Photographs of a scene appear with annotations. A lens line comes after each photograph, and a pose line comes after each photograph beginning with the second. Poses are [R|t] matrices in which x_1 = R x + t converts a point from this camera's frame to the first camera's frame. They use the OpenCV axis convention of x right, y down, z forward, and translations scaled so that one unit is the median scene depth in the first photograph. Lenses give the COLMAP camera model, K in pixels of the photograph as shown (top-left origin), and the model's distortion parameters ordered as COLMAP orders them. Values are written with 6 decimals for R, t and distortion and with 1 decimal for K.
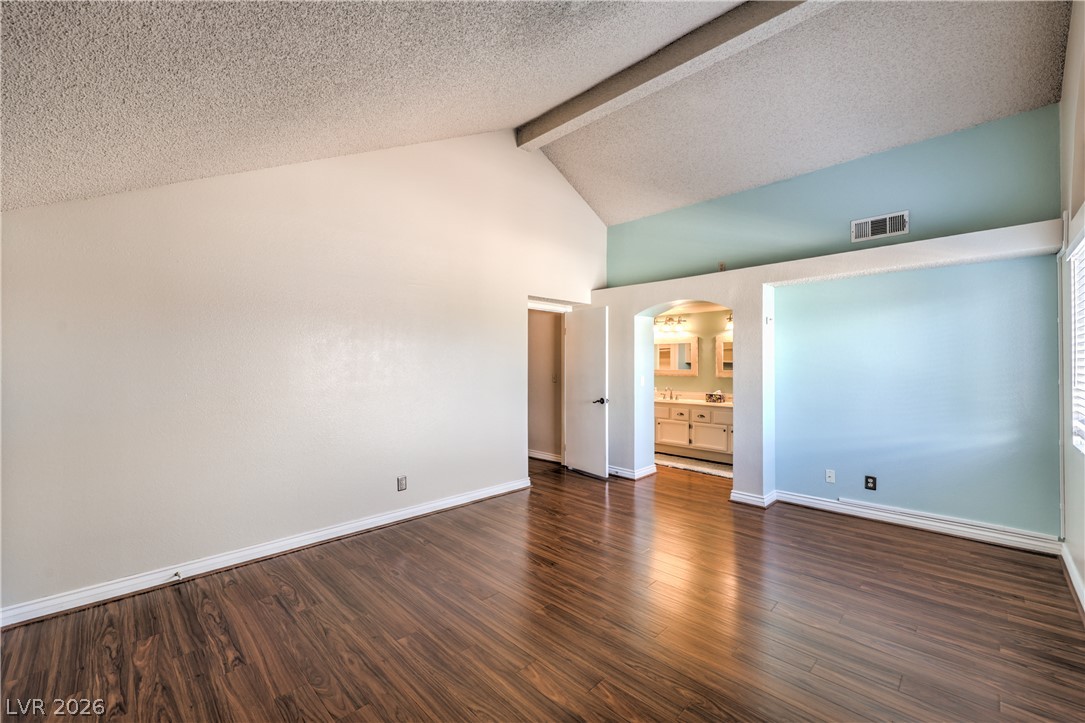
lens RADIAL K [[448.9, 0, 540.9], [0, 448.9, 358.2], [0, 0, 1]] dist [0.002248, 0.000188]
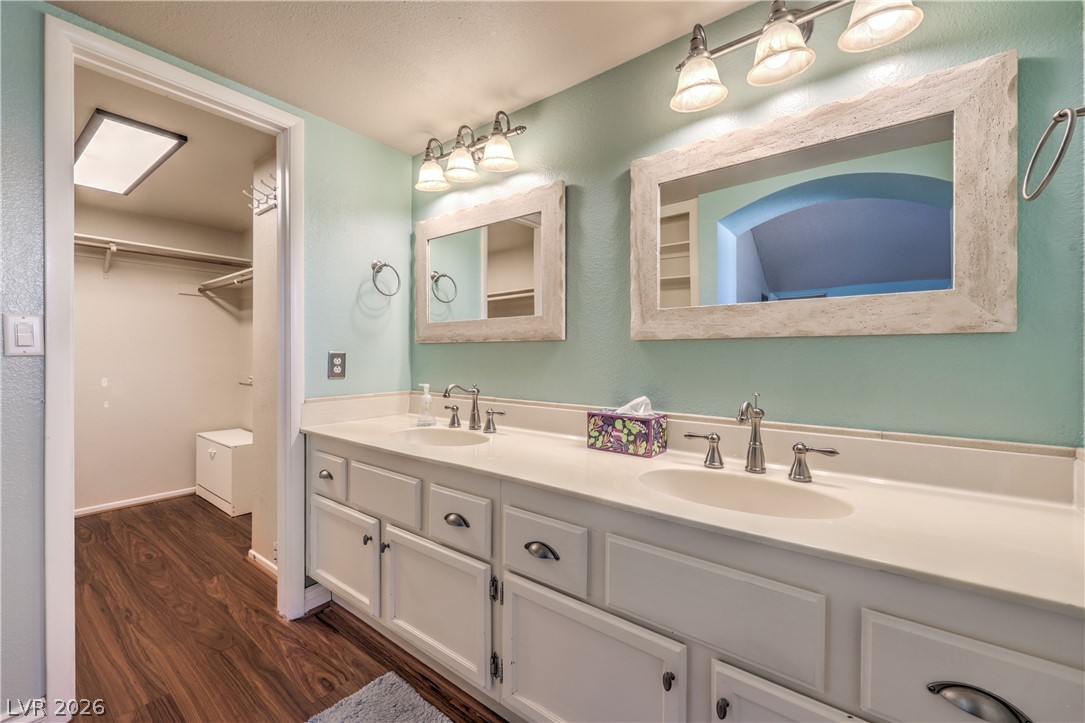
lens RADIAL K [[433.1, 0, 555.5], [0, 433.1, 356.5], [0, 0, 1]] dist [-0.000506, -0.000065]
pose [[0.988069, -0.003188, 0.153982, 0.502141], [0.000609, 0.999859, 0.016794, 0.074993], [-0.154013, -0.016500, 0.987931, 1.242630]]
